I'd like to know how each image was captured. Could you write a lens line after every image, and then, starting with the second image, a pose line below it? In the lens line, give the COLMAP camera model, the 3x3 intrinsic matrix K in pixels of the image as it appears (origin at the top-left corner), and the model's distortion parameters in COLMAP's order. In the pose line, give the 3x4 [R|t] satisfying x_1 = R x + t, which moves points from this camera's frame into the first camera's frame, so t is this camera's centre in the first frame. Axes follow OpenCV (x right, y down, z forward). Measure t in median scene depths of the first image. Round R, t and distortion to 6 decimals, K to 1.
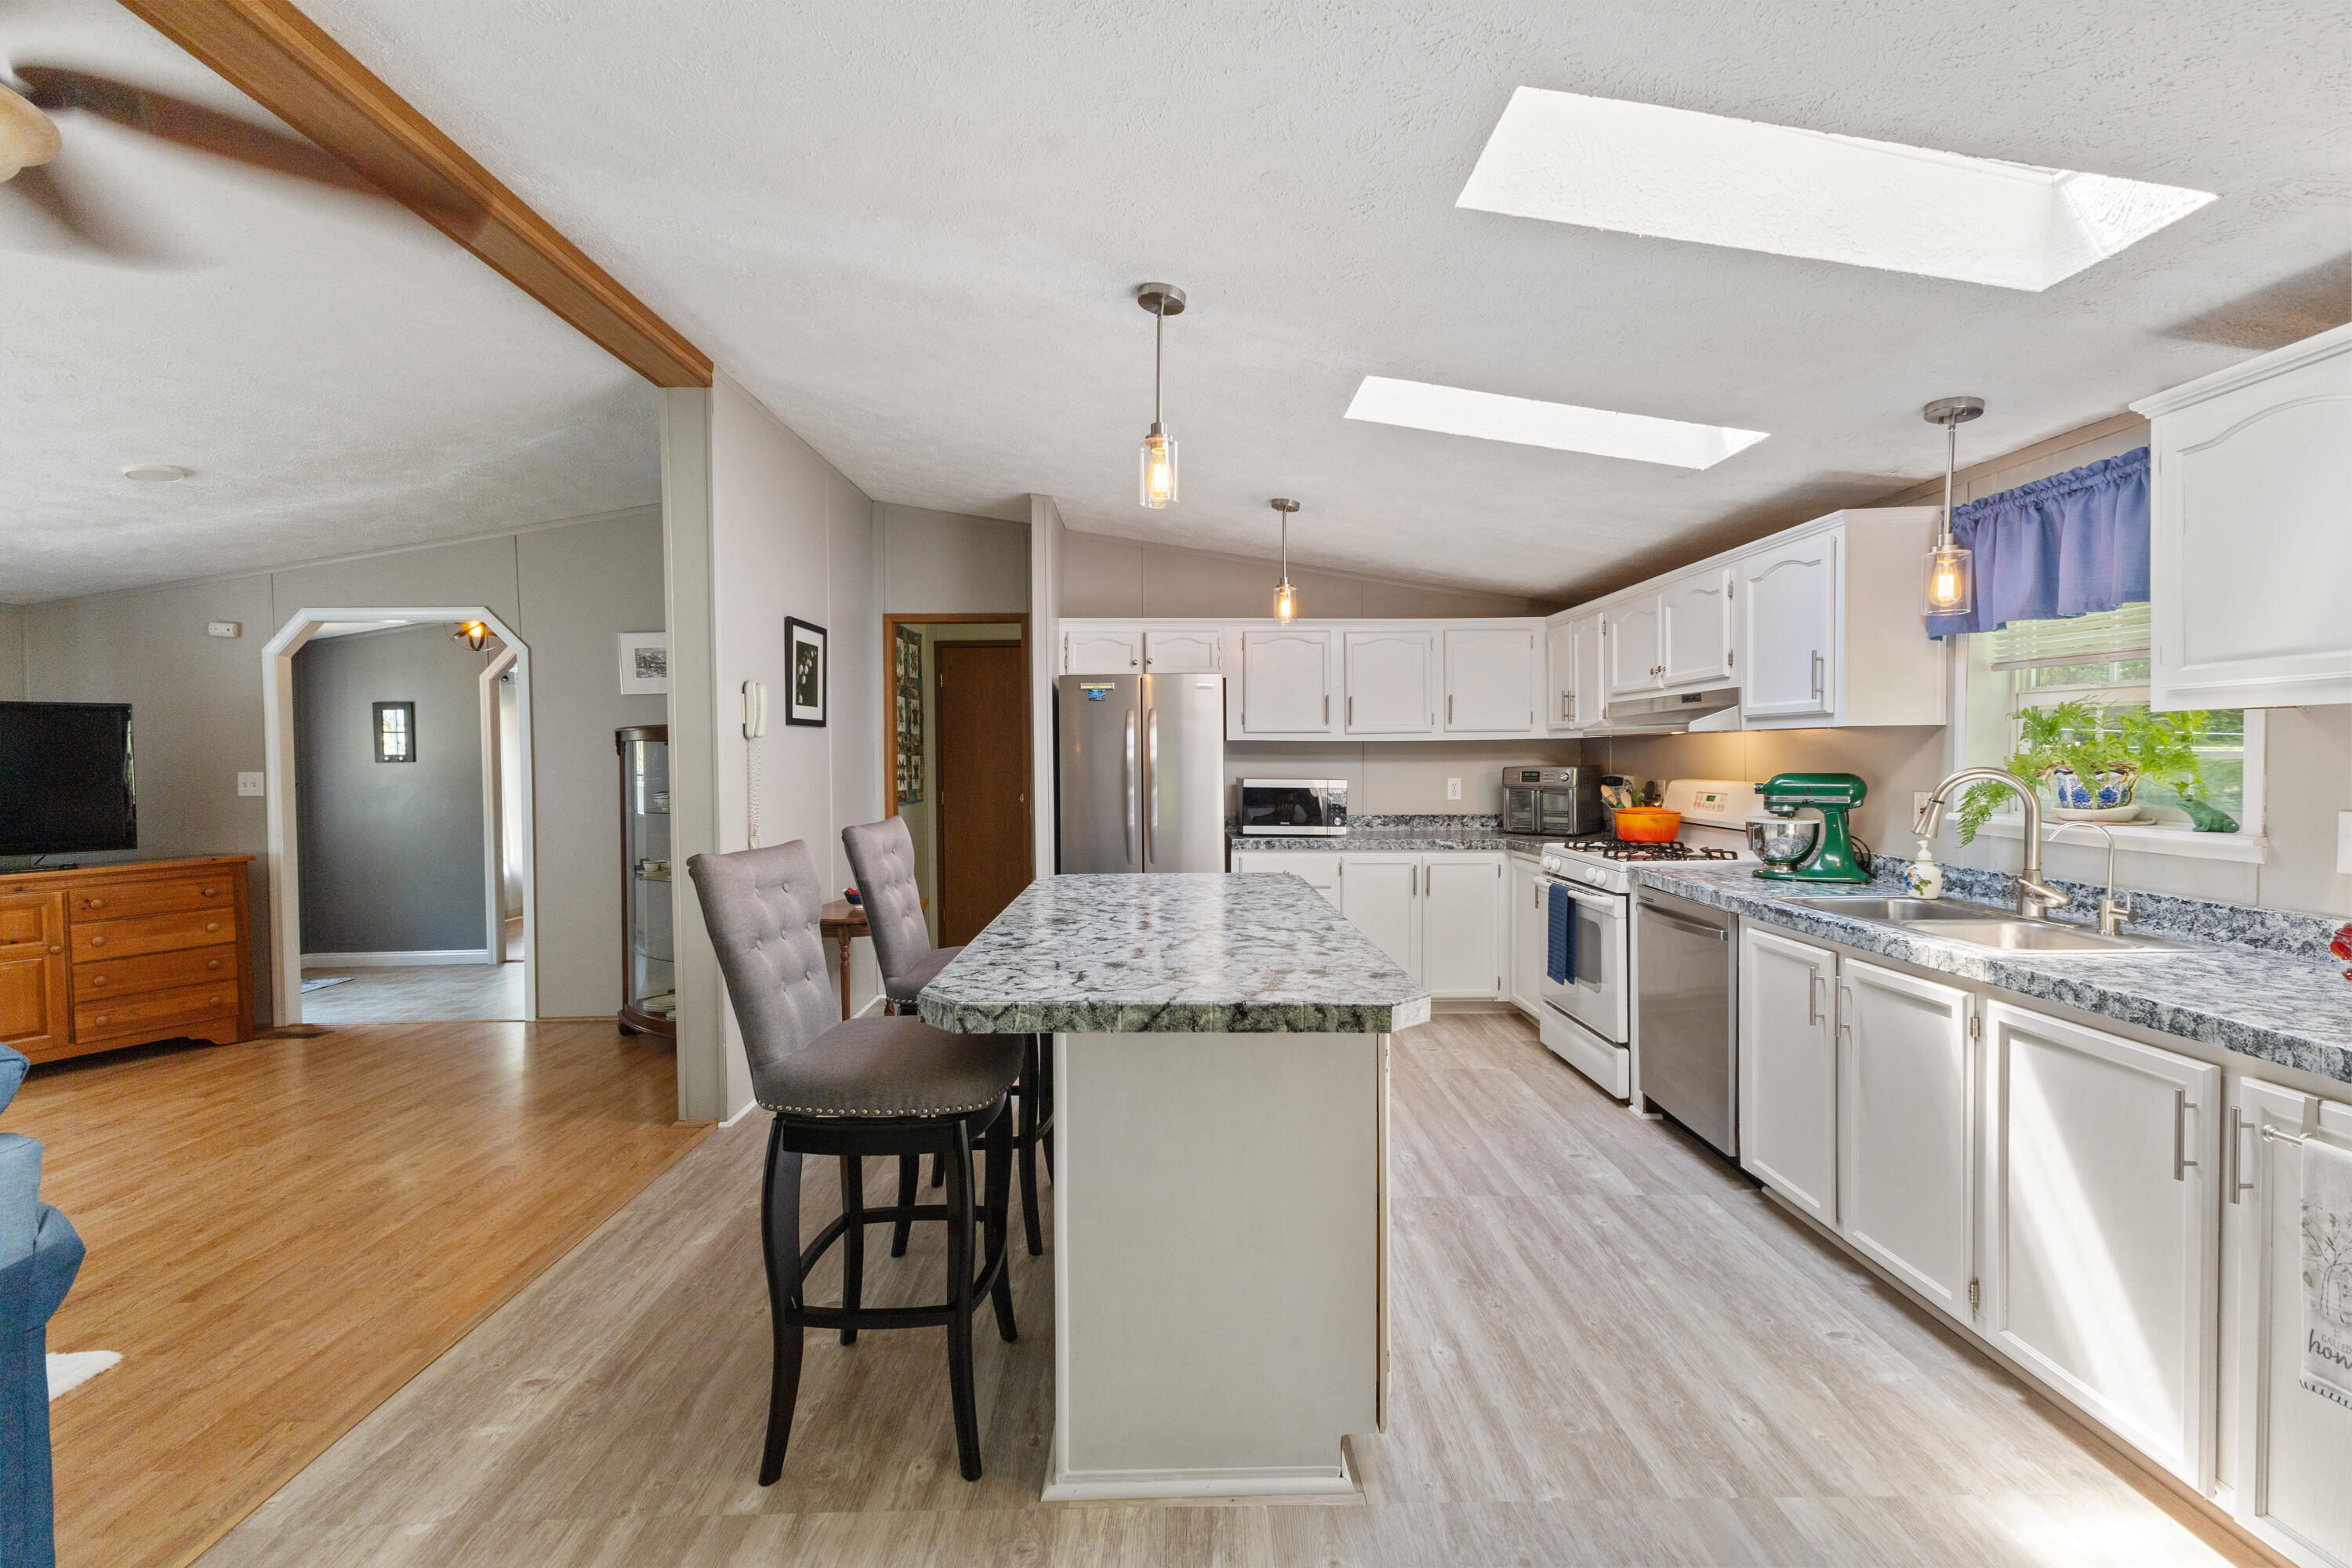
lens RADIAL K [[1045.5, 0, 1177.2], [0, 1045.5, 775.6], [0, 0, 1]] dist [0.002432, 0.000766]
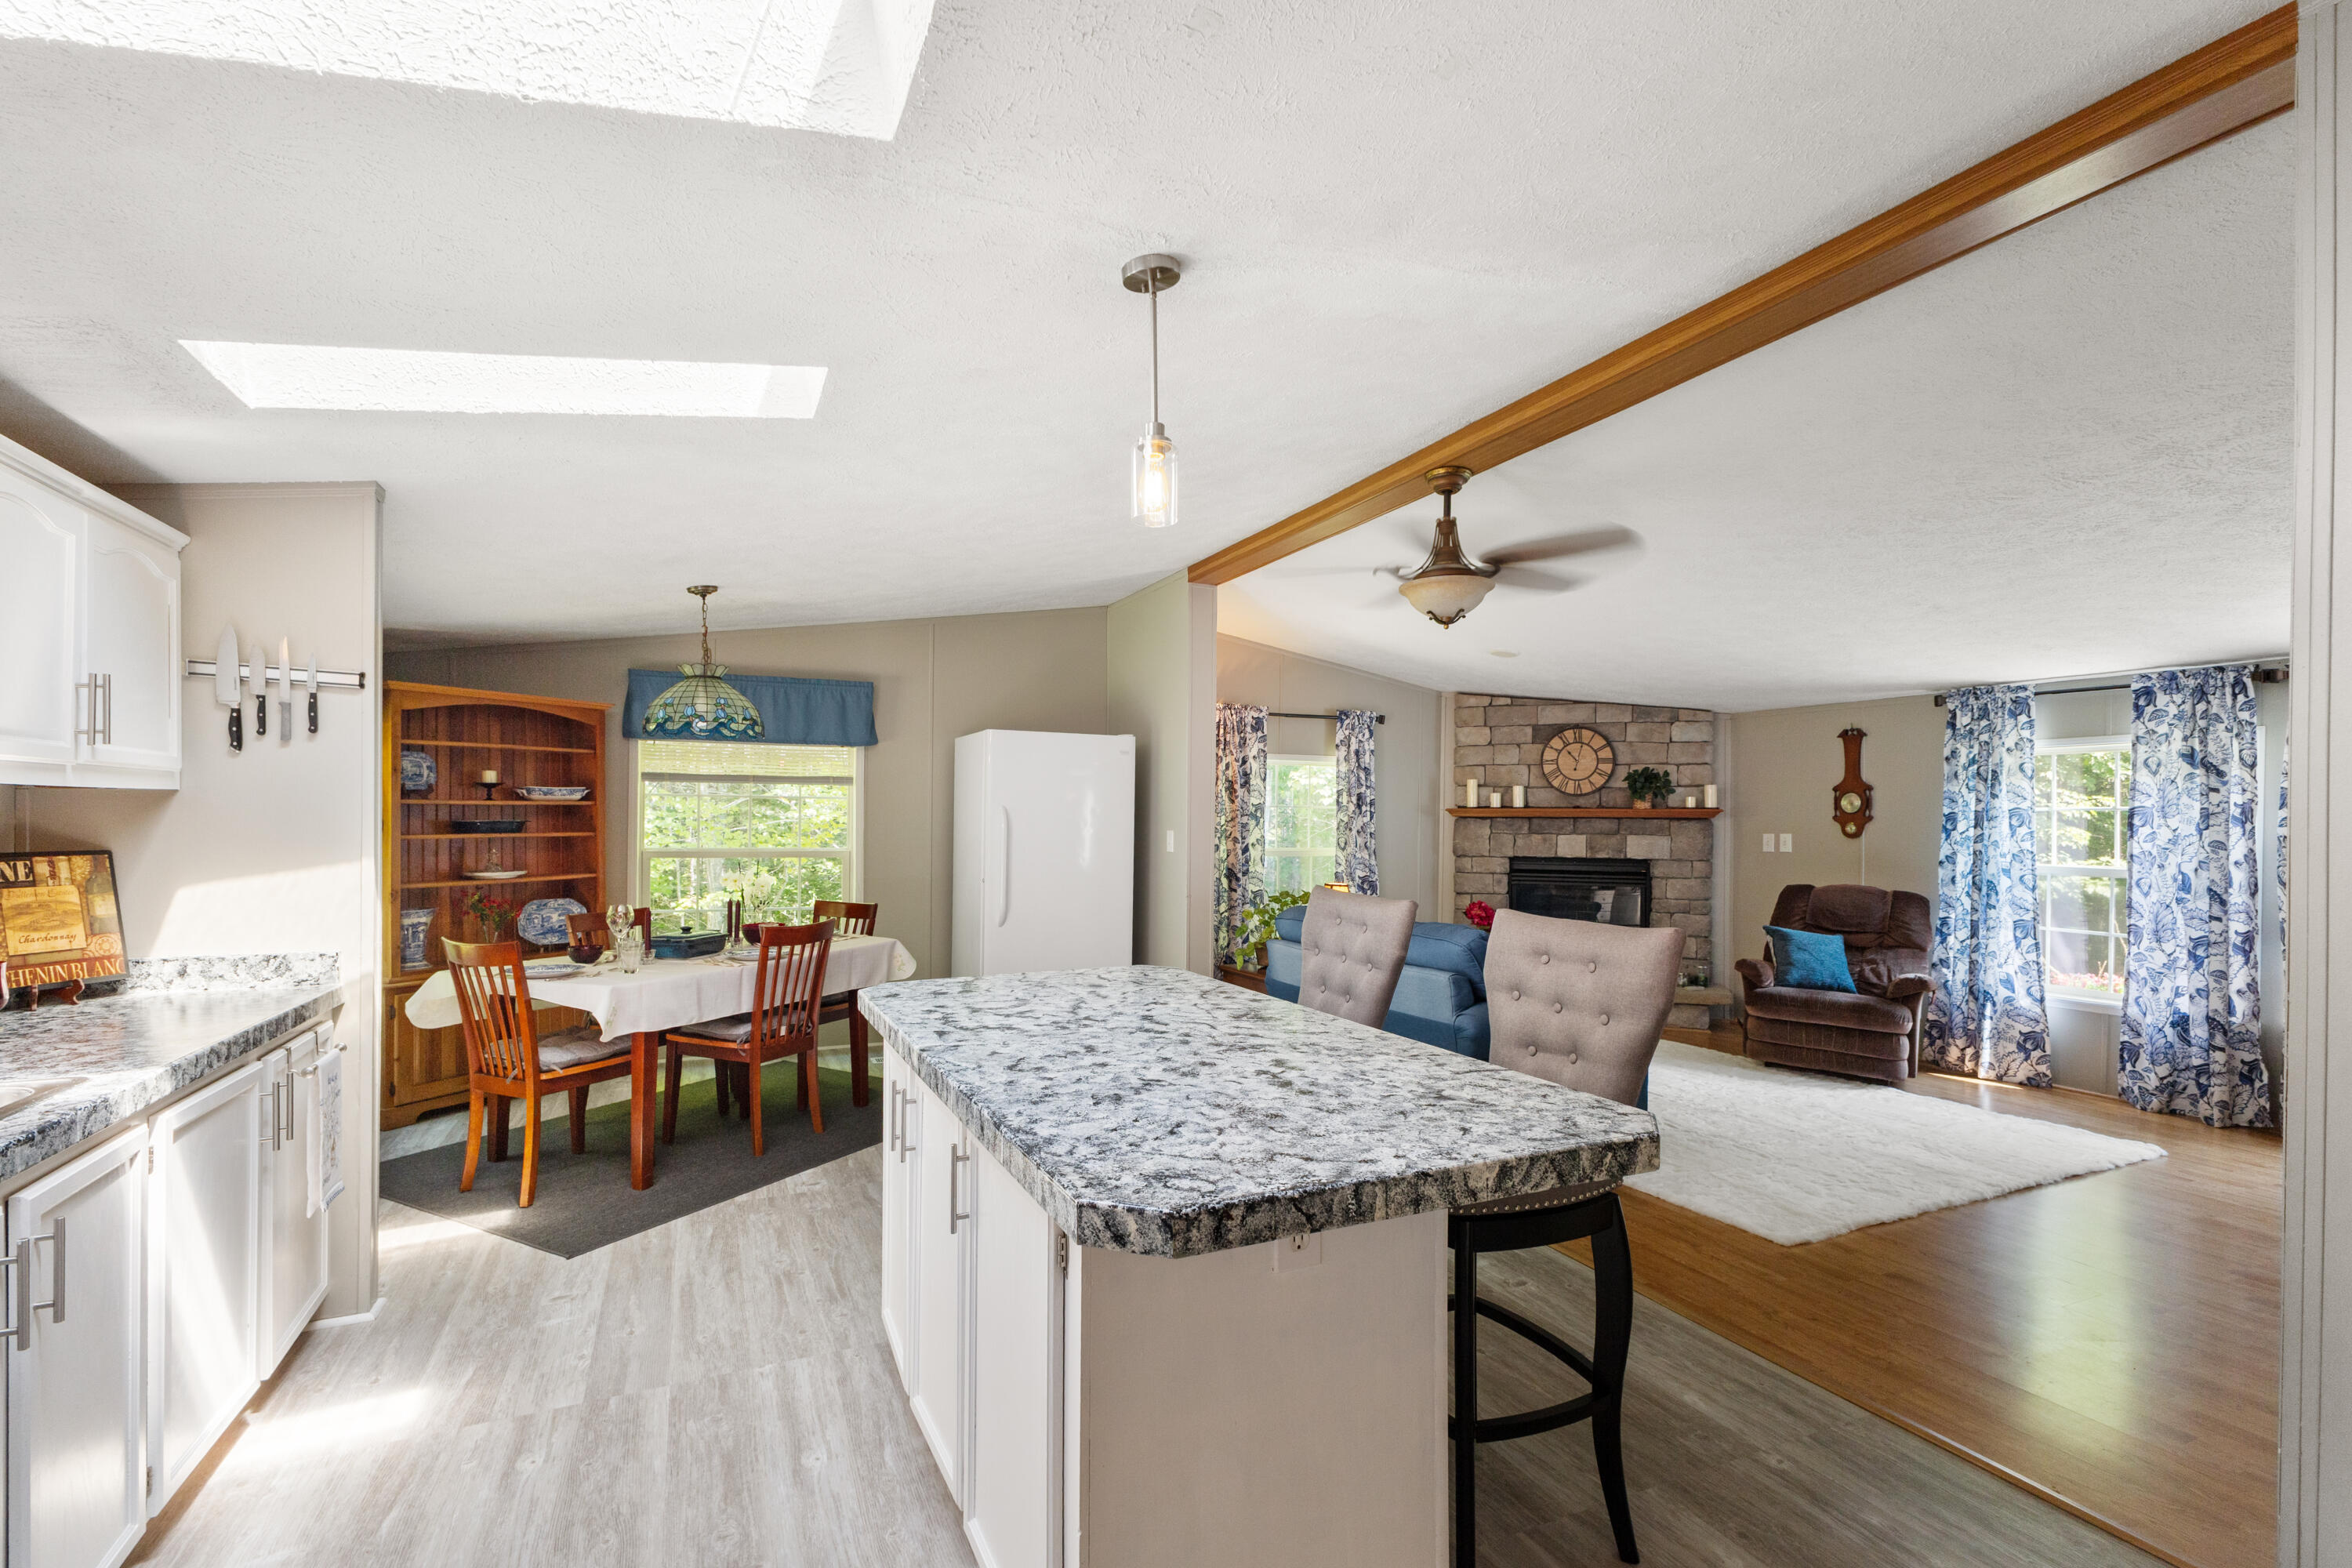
lens RADIAL K [[1045.5, 0, 1173.0], [0, 1045.5, 803.8], [0, 0, 1]] dist [0.002432, 0.000766]
pose [[-0.917303, -0.000384, -0.398190, 0.337638], [-0.007515, 0.999838, 0.016347, -0.060649], [0.398119, 0.017987, -0.917157, 2.007470]]
